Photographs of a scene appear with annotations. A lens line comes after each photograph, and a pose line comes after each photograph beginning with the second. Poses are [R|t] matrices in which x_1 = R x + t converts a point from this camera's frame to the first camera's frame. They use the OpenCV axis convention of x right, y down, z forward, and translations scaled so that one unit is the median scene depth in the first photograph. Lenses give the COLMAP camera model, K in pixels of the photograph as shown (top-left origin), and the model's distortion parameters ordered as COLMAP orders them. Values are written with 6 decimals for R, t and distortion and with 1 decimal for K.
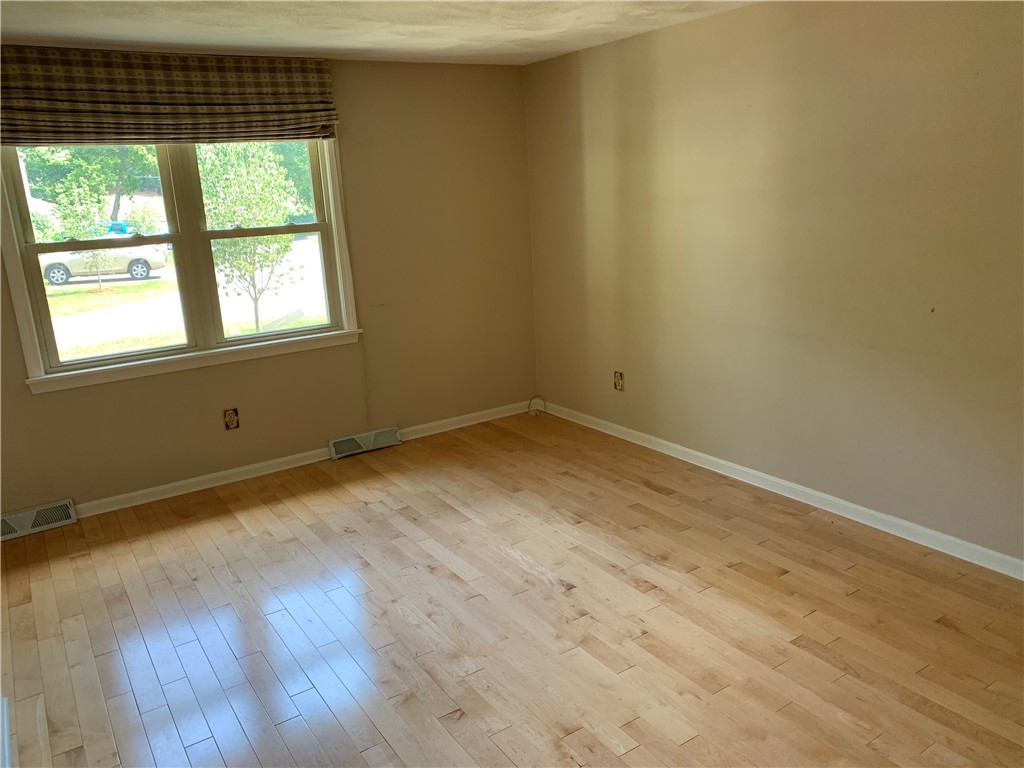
lens RADIAL K [[782.3, 0, 505.6], [0, 782.3, 385.2], [0, 0, 1]] dist [0.009038, -0.002796]
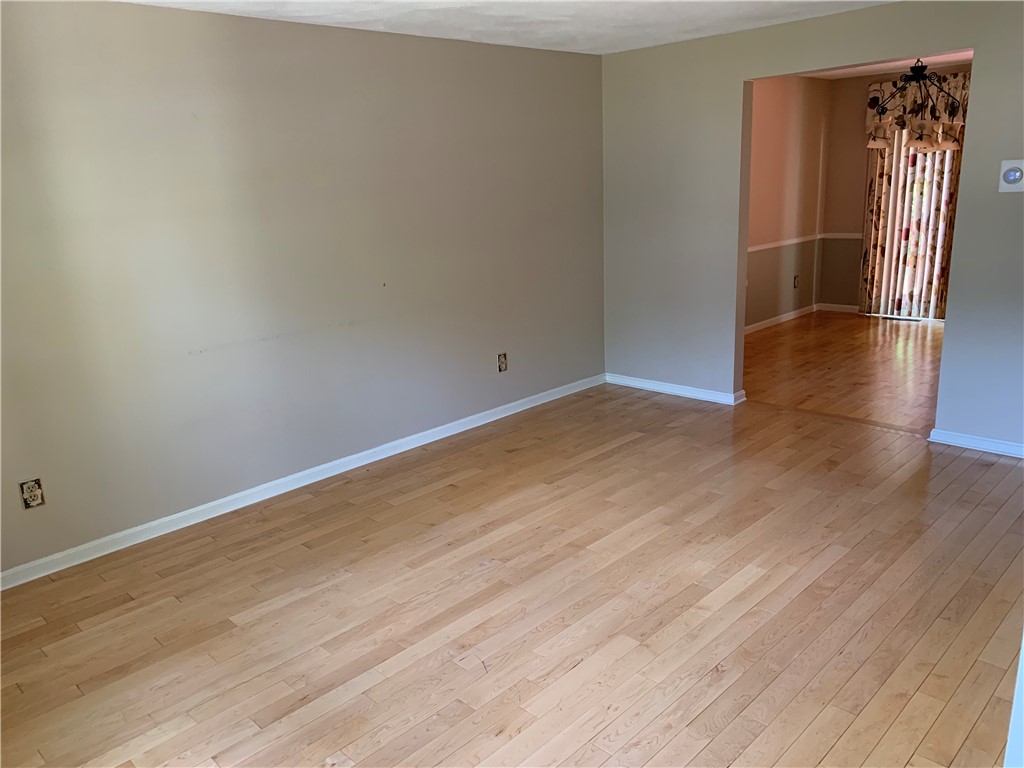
lens RADIAL K [[782.3, 0, 505.6], [0, 782.3, 385.2], [0, 0, 1]] dist [0.009038, -0.002796]
pose [[-0.204231, -0.191982, 0.959913, -0.664409], [0.303746, 0.919754, 0.248576, -0.159095], [-0.930606, 0.342337, -0.129528, 0.787330]]
